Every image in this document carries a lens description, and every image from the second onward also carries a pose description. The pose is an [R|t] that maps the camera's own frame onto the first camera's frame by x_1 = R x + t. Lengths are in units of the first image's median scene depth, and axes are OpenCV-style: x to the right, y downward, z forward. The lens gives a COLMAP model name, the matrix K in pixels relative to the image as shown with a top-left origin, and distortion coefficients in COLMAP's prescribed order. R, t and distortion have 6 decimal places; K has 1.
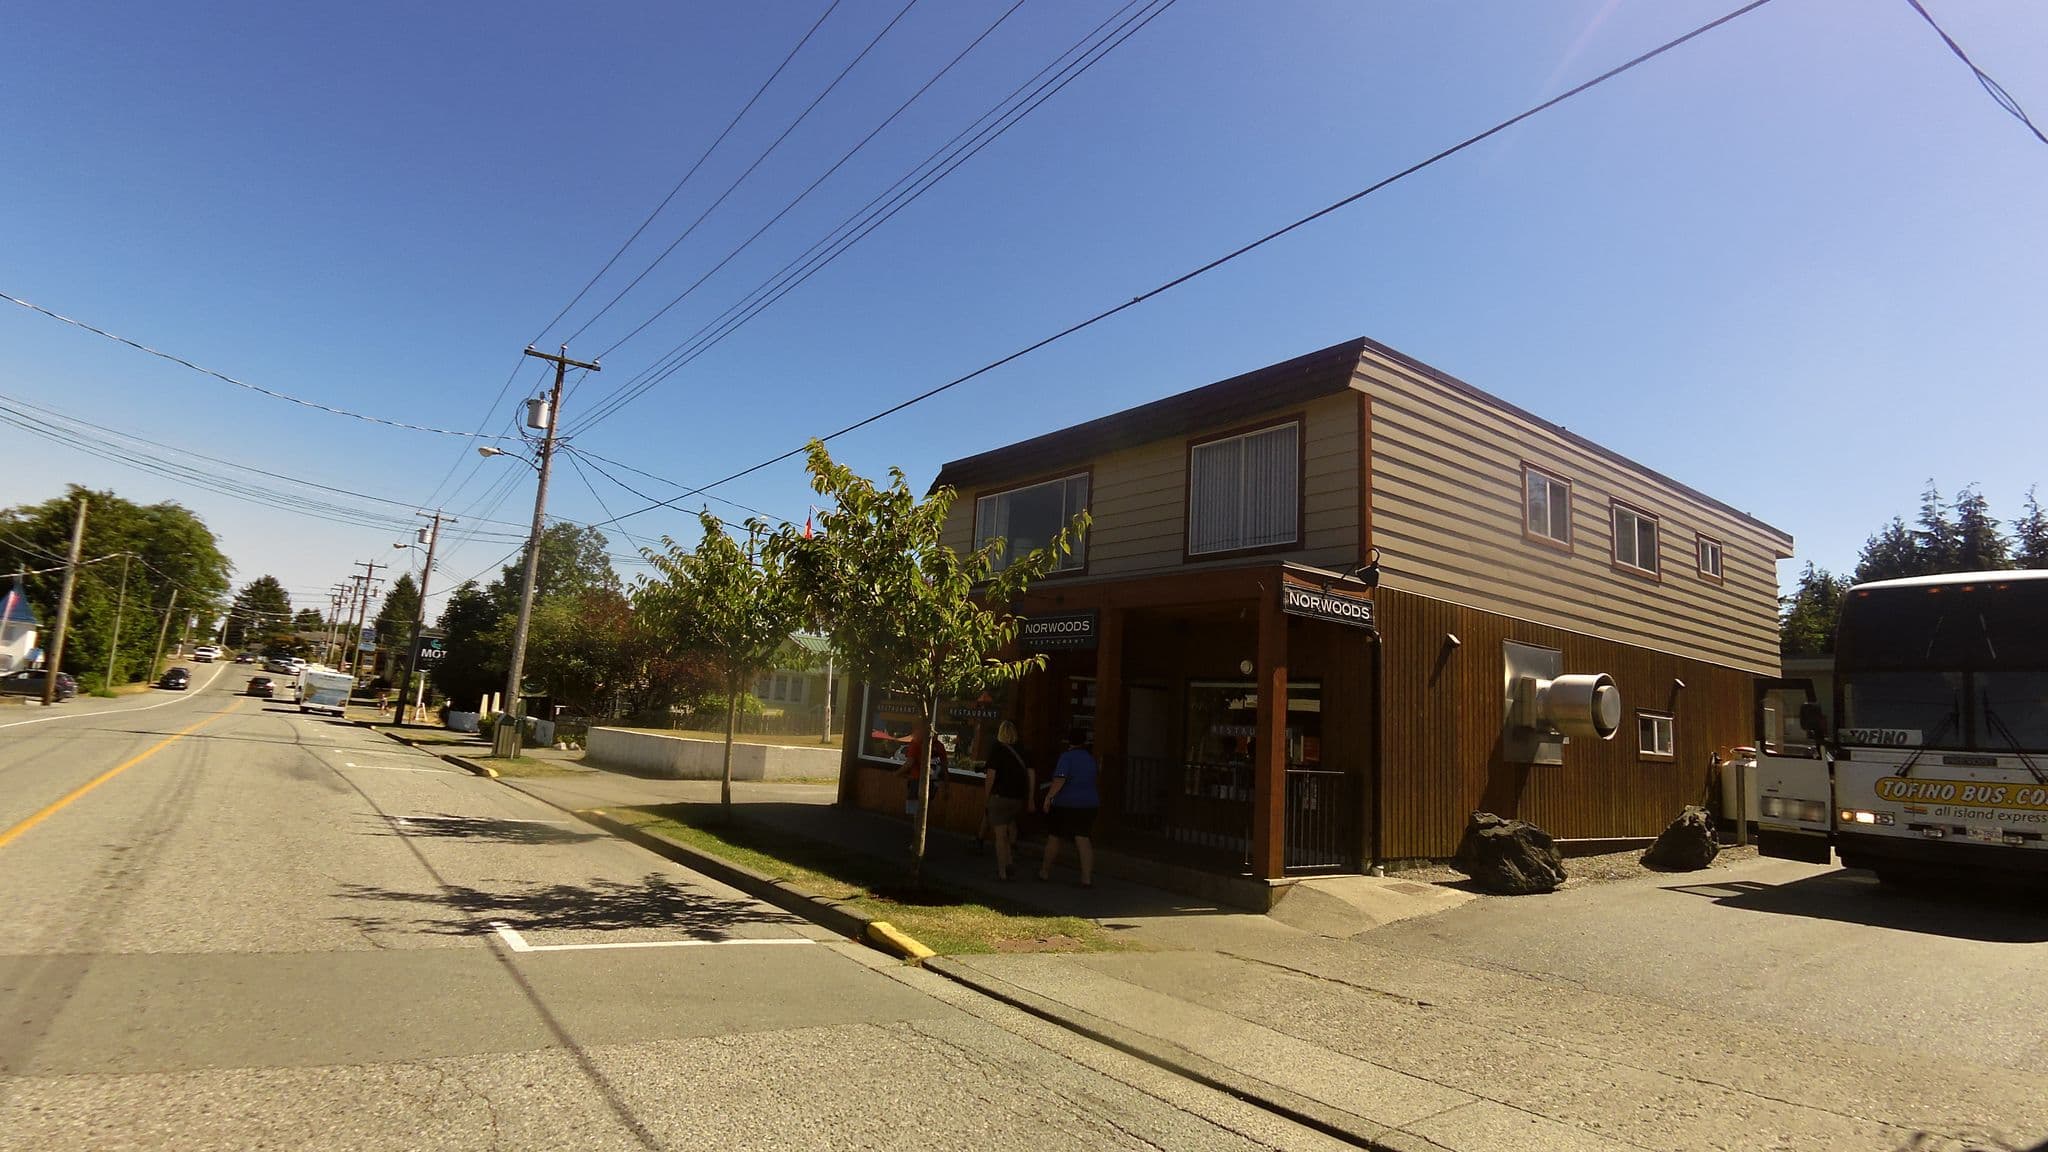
lens RADIAL K [[1031.4, 0, 1025.0], [0, 1031.4, 564.1], [0, 0, 1]] dist [-0.028544, -0.005033]
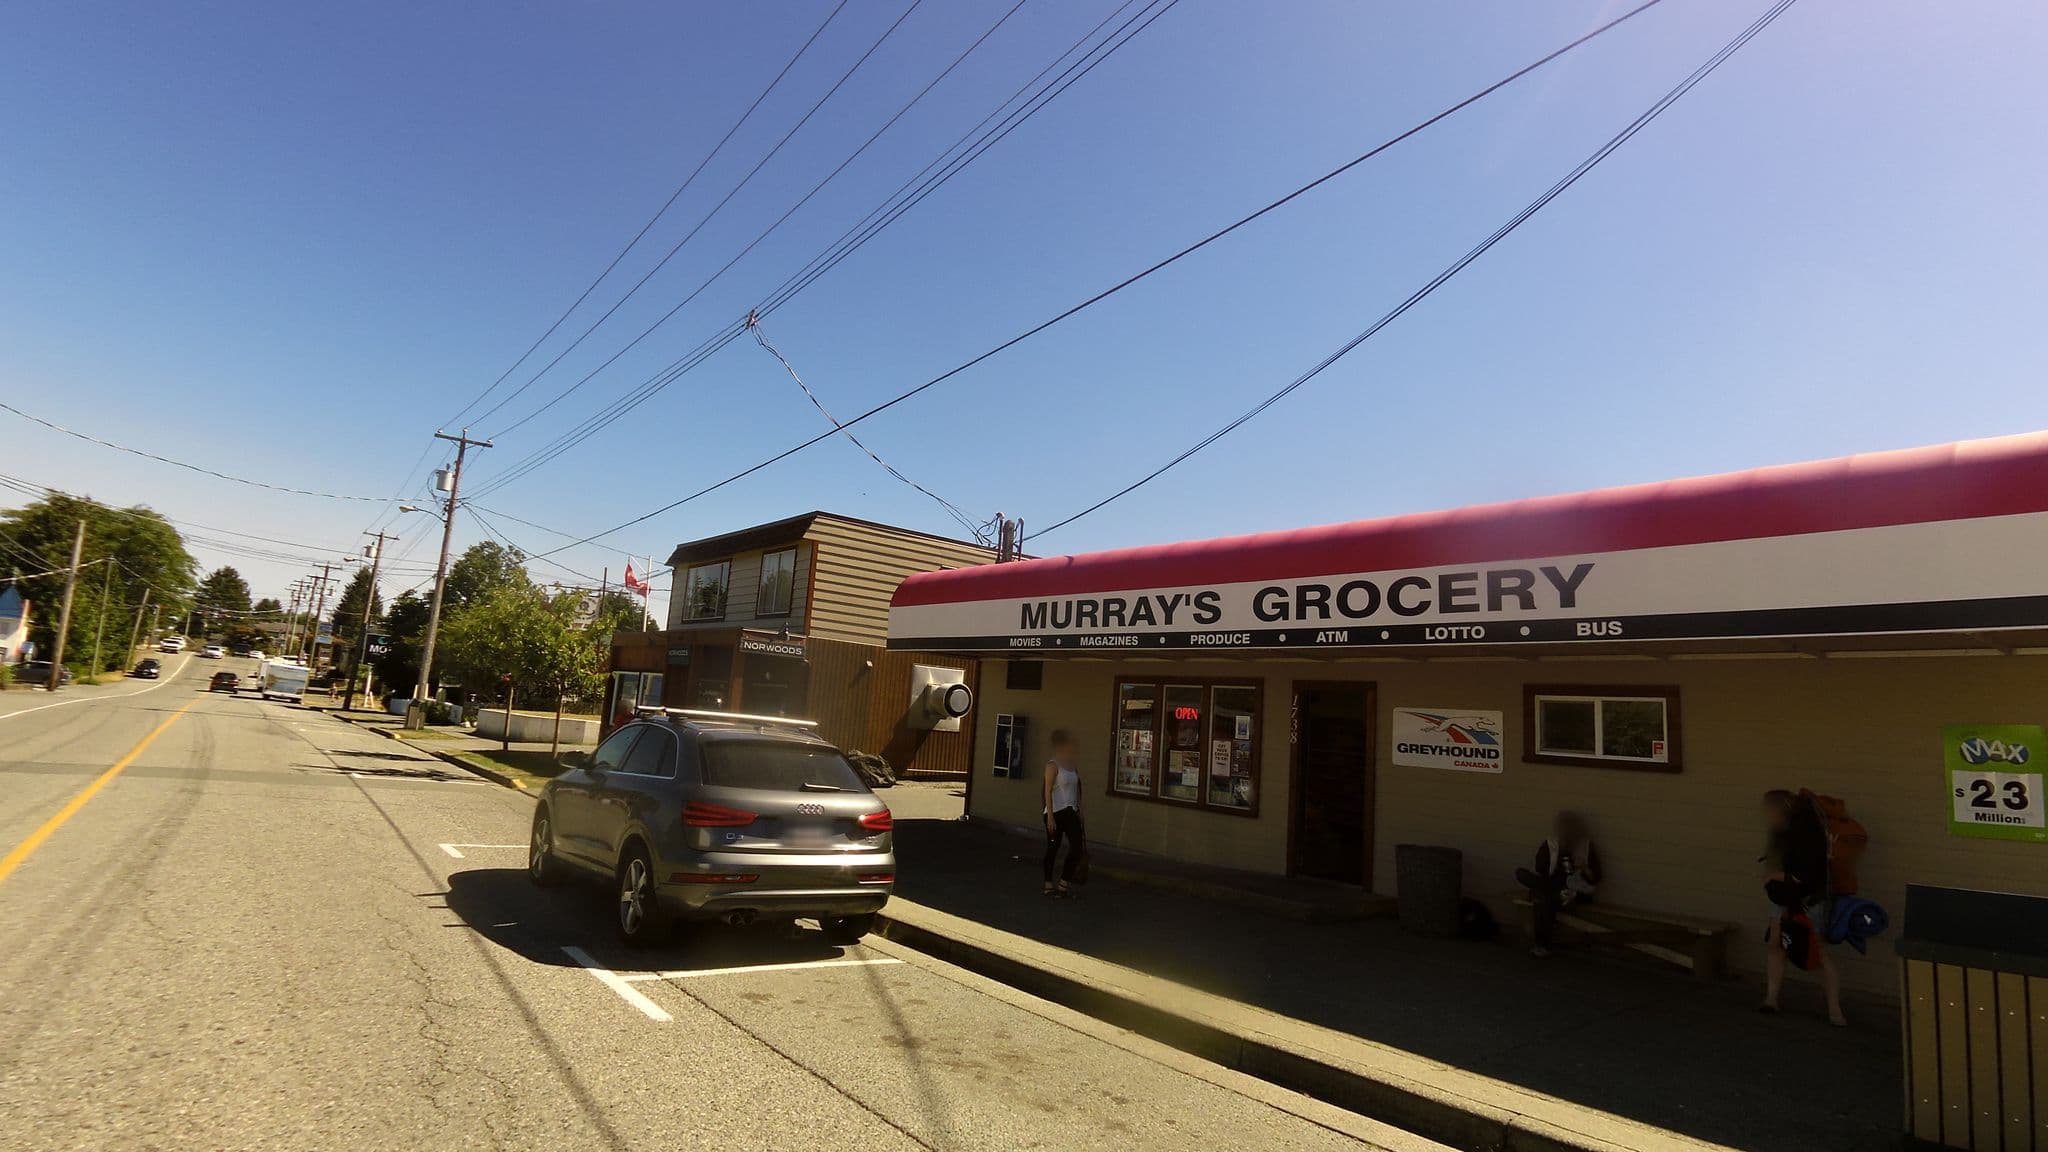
lens RADIAL K [[1031.4, 0, 1024.4], [0, 1031.4, 569.1], [0, 0, 1]] dist [-0.028544, -0.005033]
pose [[0.999560, 0.011682, 0.027272, 0.120579], [-0.011945, 0.999884, 0.009501, -0.023448], [-0.027157, -0.009823, 0.999583, -0.176991]]
